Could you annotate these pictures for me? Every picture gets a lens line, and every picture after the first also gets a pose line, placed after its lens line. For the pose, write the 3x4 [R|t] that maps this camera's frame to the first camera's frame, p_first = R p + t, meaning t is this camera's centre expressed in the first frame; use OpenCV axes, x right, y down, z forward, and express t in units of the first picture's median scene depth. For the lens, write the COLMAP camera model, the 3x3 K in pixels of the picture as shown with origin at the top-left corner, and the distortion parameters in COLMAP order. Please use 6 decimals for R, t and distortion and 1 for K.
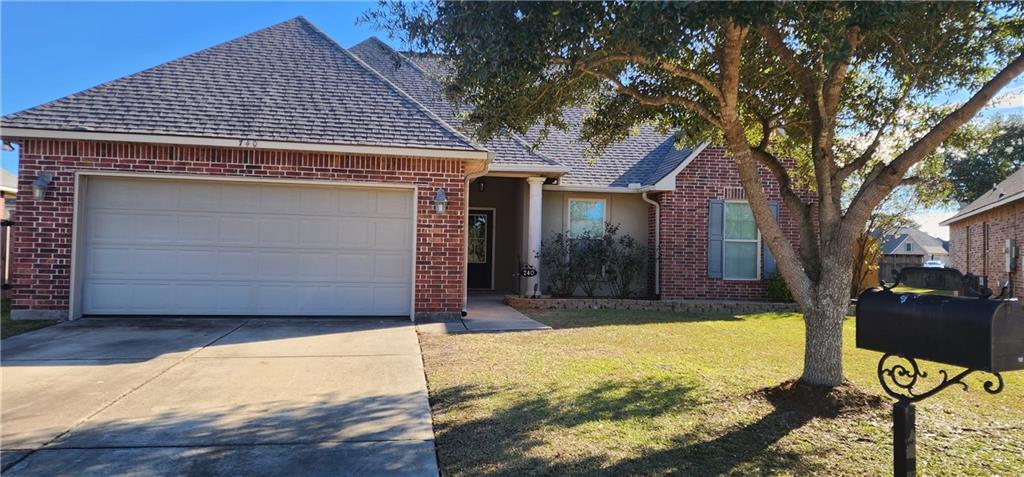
lens RADIAL K [[676.2, 0, 514.2], [0, 676.2, 238.1], [0, 0, 1]] dist [0.116137, -0.093188]
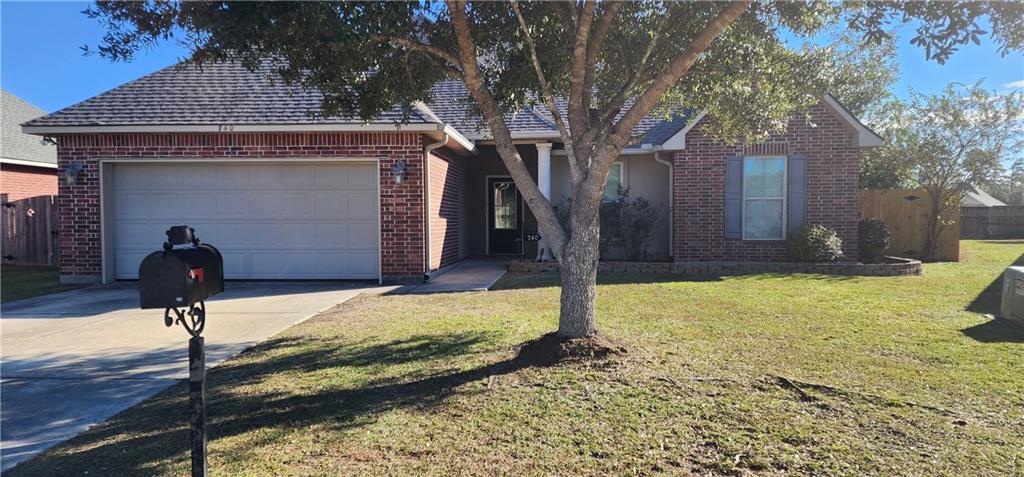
lens RADIAL K [[676.2, 0, 514.2], [0, 676.2, 238.1], [0, 0, 1]] dist [0.116137, -0.093188]
pose [[0.974063, -0.020903, -0.225308, 0.309701], [0.031987, 0.998445, 0.045655, 0.006133], [0.224003, -0.051678, 0.973217, -0.006680]]
